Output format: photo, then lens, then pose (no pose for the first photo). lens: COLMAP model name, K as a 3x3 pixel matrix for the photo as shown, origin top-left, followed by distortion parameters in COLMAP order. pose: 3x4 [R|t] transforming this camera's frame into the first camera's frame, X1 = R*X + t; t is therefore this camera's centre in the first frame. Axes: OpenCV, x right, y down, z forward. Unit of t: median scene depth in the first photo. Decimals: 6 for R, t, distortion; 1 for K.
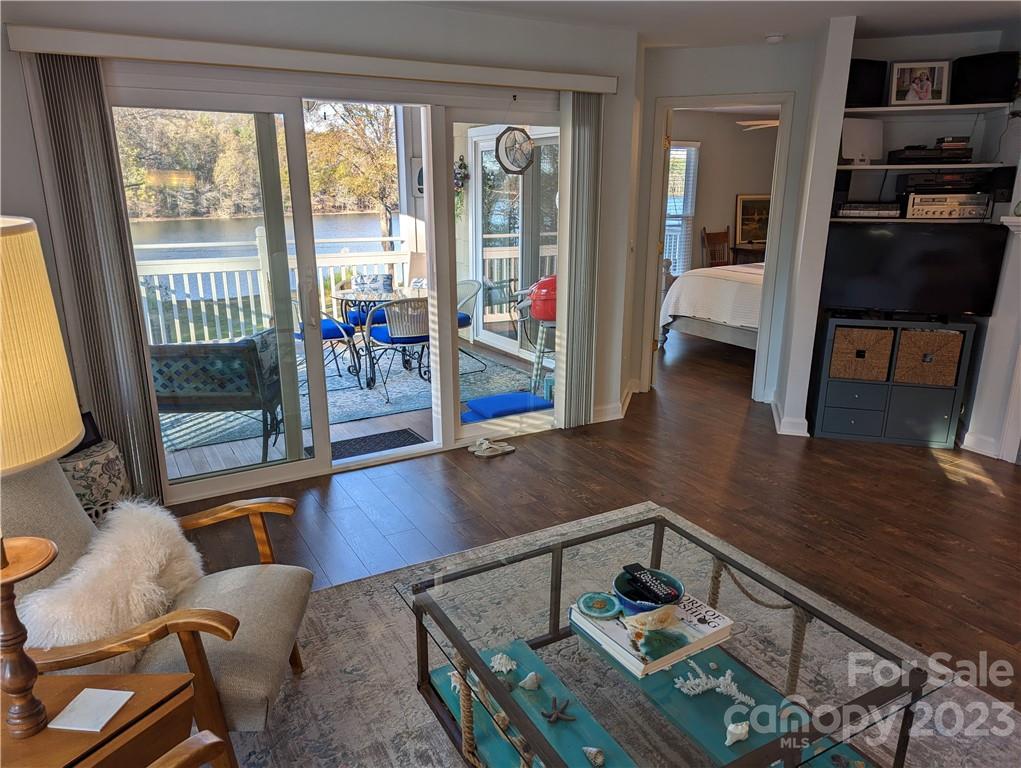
lens RADIAL K [[713.3, 0, 506.8], [0, 713.3, 387.0], [0, 0, 1]] dist [0.075537, -0.066782]
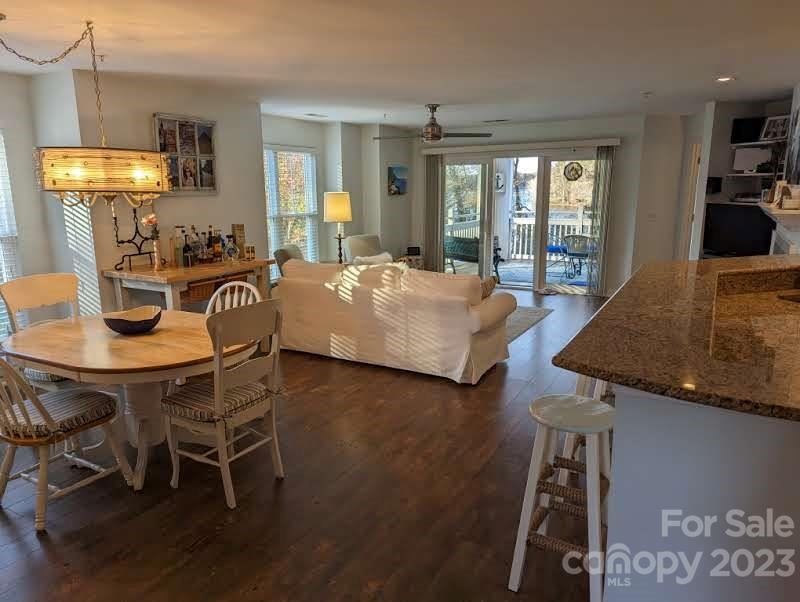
lens RADIAL K [[558.9, 0, 399.9], [0, 558.9, 300.1], [0, 0, 1]] dist [0.075537, -0.066782]
pose [[0.518004, 0.167292, -0.838860, 1.316309], [-0.223562, 0.973079, 0.056008, 0.117349], [0.825646, 0.158525, 0.541459, -0.439720]]
